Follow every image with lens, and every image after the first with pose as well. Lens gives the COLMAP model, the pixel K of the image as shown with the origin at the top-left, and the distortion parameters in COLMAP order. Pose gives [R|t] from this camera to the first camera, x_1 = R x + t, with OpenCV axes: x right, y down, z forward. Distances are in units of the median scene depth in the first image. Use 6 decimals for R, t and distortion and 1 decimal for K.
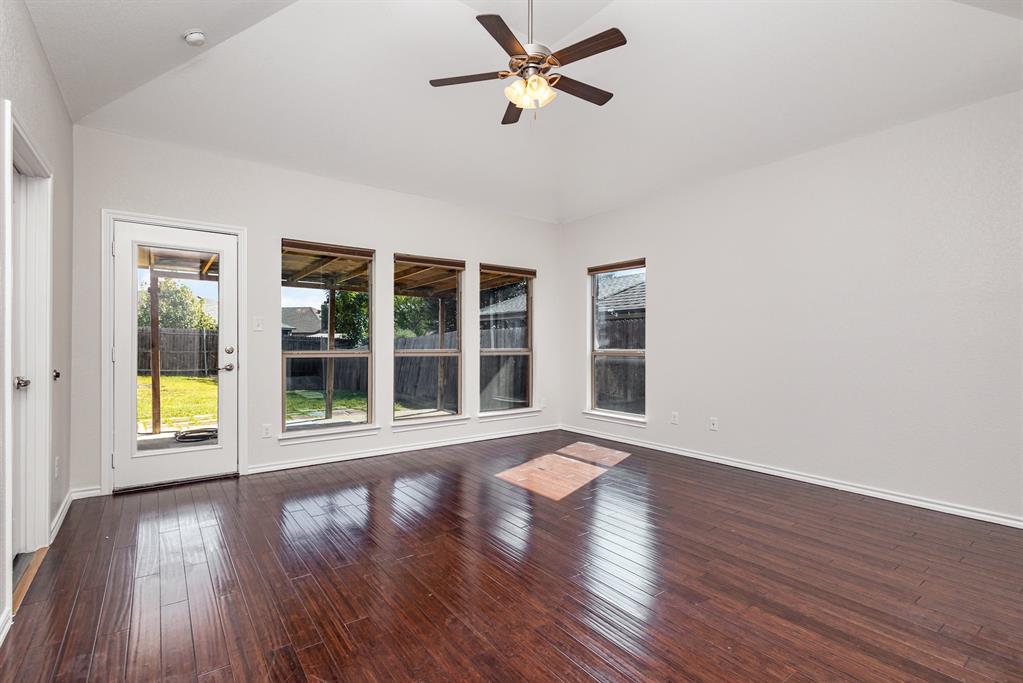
lens RADIAL K [[483.8, 0, 511.5], [0, 483.8, 341.5], [0, 0, 1]] dist [-0.002449, -0.000275]
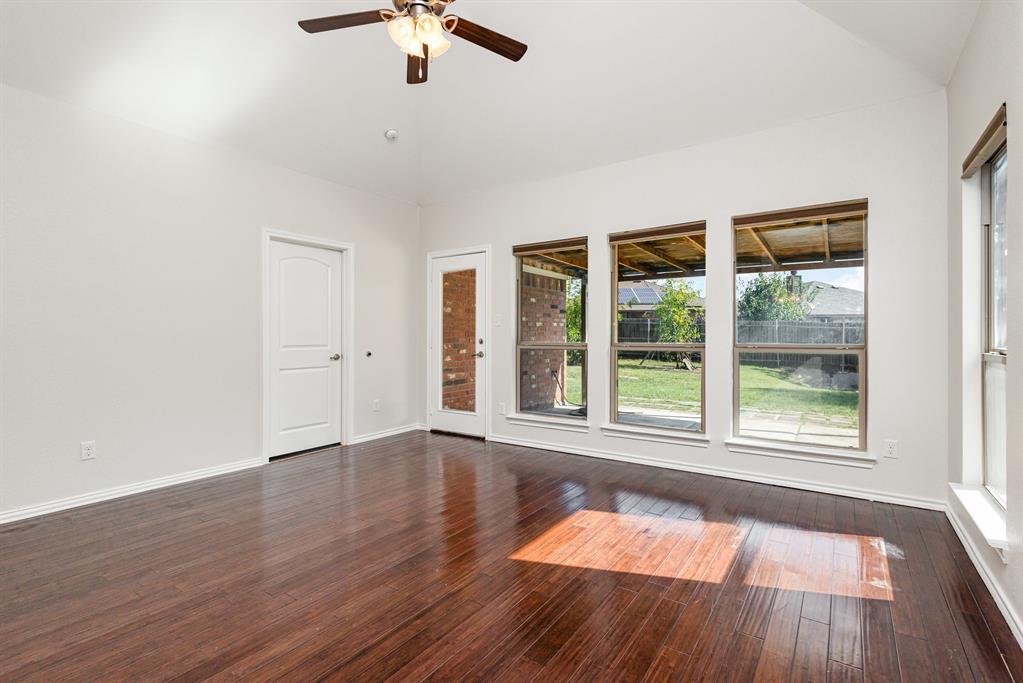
lens RADIAL K [[470.5, 0, 513.7], [0, 470.5, 335.3], [0, 0, 1]] dist [0.001895, 0.000161]
pose [[0.310766, -0.002336, -0.950484, 0.650118], [0.007783, 0.999970, 0.000088, 0.002677], [0.950455, -0.007425, 0.310774, 0.689822]]
